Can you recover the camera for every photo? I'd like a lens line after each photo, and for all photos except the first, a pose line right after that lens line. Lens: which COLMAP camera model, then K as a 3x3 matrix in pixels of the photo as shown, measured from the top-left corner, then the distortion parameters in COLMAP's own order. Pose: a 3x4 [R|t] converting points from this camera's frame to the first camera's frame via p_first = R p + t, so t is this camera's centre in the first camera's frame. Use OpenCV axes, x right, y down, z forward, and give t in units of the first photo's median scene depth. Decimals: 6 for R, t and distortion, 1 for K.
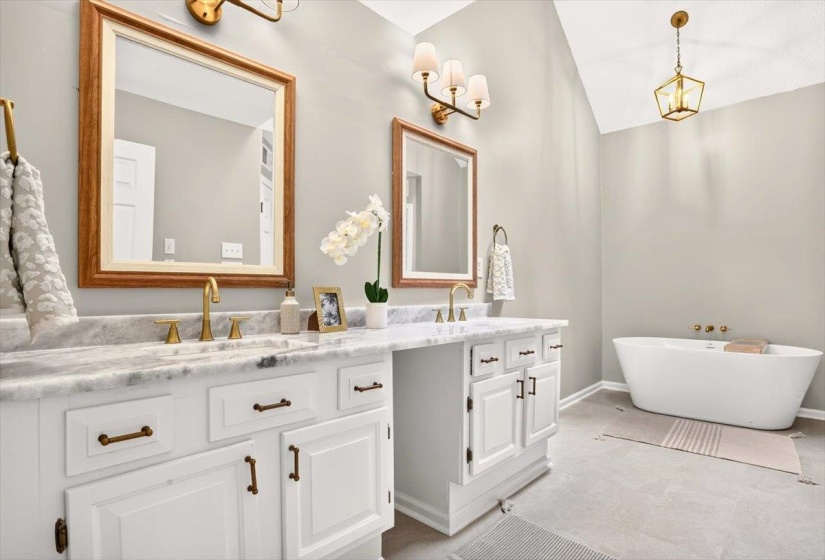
lens RADIAL K [[423.1, 0, 411.1], [0, 423.1, 283.9], [0, 0, 1]] dist [-0.070514, 0.025449]
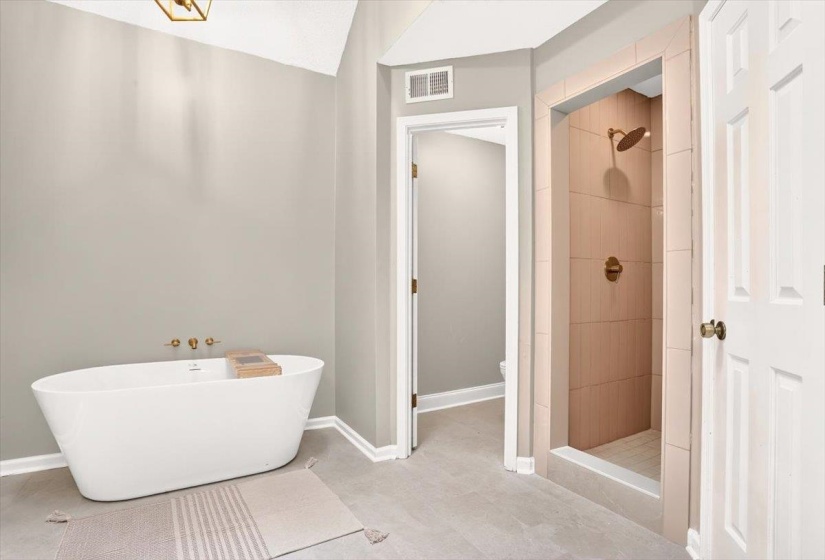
lens RADIAL K [[423.7, 0, 412.5], [0, 423.7, 280.0], [0, 0, 1]] dist [-0.070511, 0.026228]
pose [[0.307684, 0.000641, 0.951488, 0.145293], [0.001594, 0.999998, -0.001189, -0.002481], [-0.951487, 0.001883, 0.307683, 0.403897]]
